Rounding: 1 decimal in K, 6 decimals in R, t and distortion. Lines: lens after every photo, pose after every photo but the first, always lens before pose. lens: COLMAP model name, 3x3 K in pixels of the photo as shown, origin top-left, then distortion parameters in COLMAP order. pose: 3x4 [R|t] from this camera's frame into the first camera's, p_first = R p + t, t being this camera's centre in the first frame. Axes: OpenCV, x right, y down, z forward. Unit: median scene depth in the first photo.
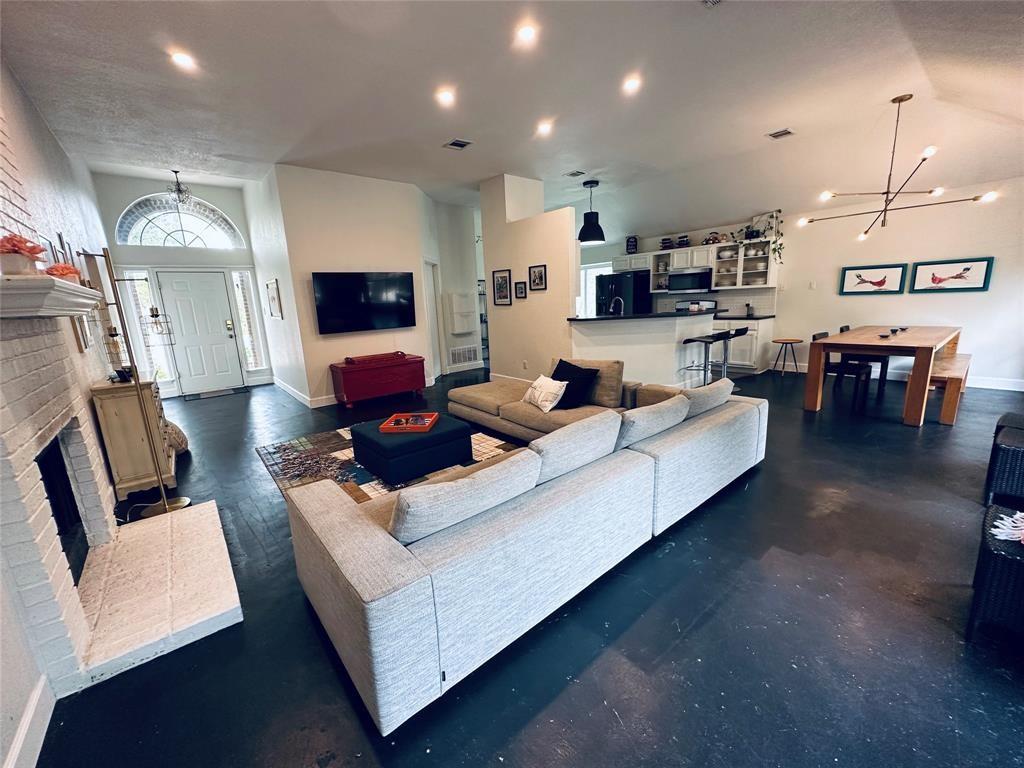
lens RADIAL K [[406.9, 0, 504.3], [0, 406.9, 384.7], [0, 0, 1]] dist [-0.002937, 0.000242]
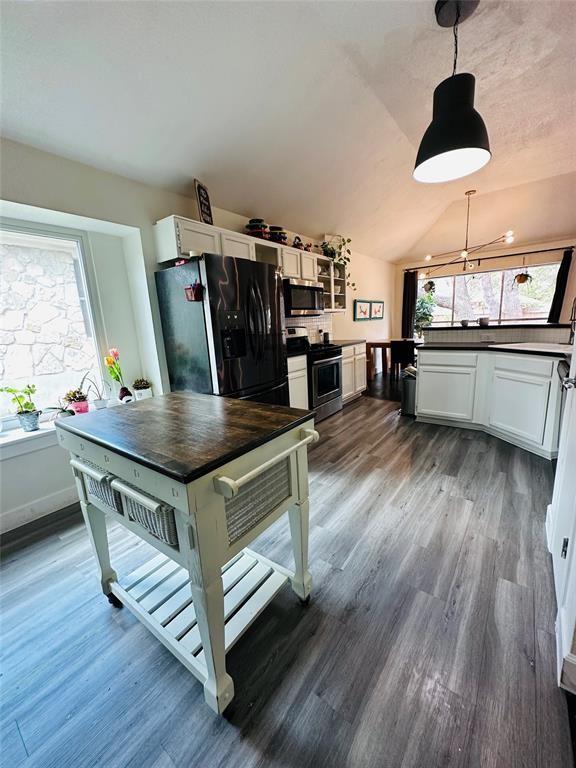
lens RADIAL K [[305.2, 0, 290.3], [0, 305.2, 383.4], [0, 0, 1]] dist [-0.002937, 0.000242]
pose [[-0.232837, -0.131446, 0.963592, -0.062556], [0.262127, 0.945672, 0.192341, -0.241618], [-0.936524, 0.297367, -0.185732, 1.259174]]
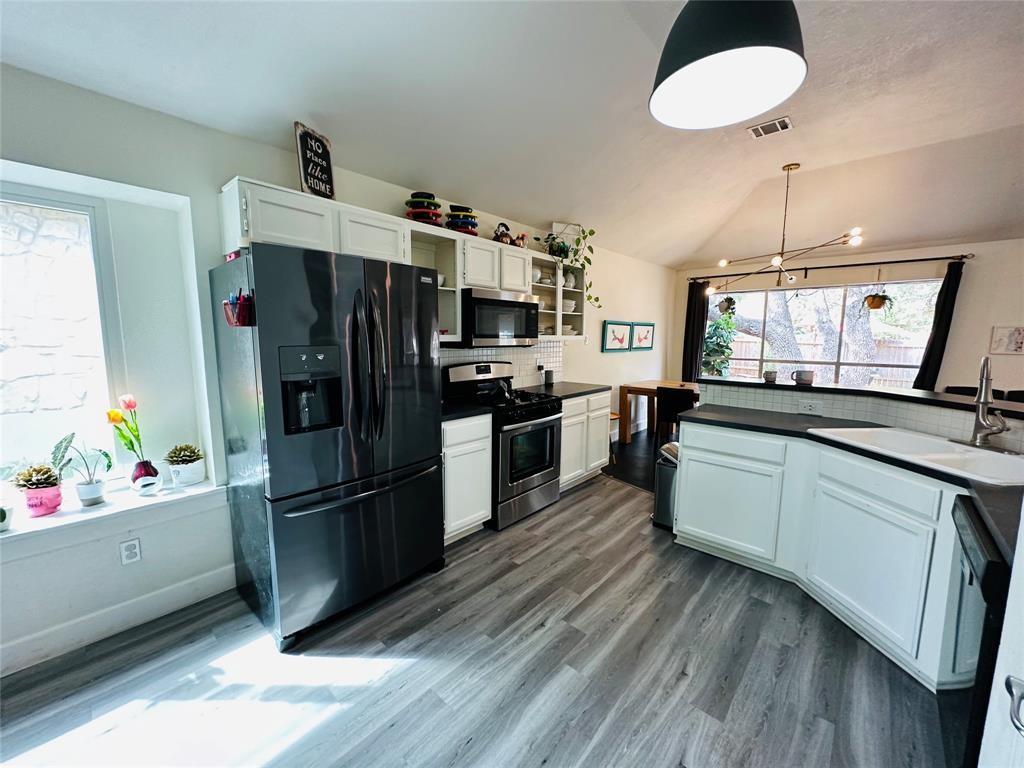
lens RADIAL K [[406.9, 0, 515.0], [0, 406.9, 384.4], [0, 0, 1]] dist [-0.002937, 0.000242]
pose [[-0.151668, -0.071225, 0.985862, 0.027417], [0.205502, 0.973334, 0.101934, -0.246978], [-0.966833, 0.218057, -0.132987, 1.148131]]
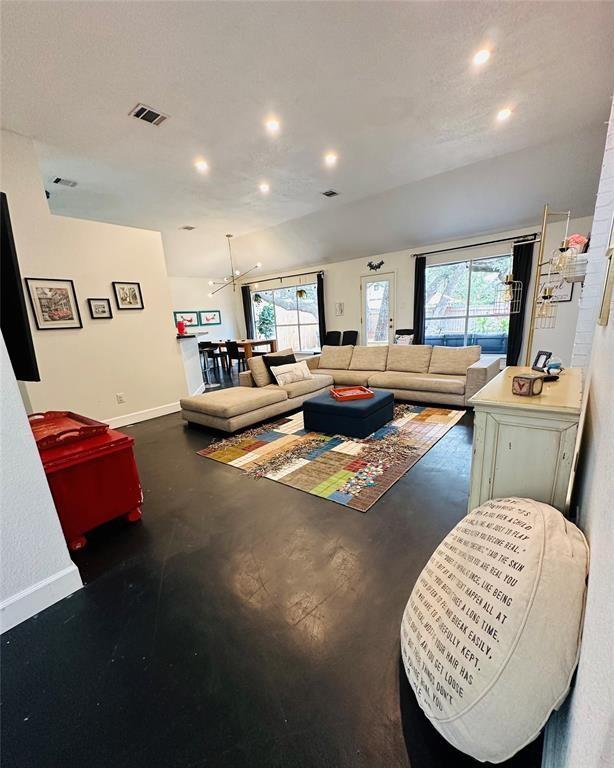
lens RADIAL K [[333.4, 0, 305.9], [0, 333.4, 411.8], [0, 0, 1]] dist [0.000213, 0.000068]
pose [[-0.194569, -0.207956, 0.958591, -0.653273], [0.272291, 0.927408, 0.256459, -0.088119], [-0.942338, 0.310915, -0.123820, 0.675663]]
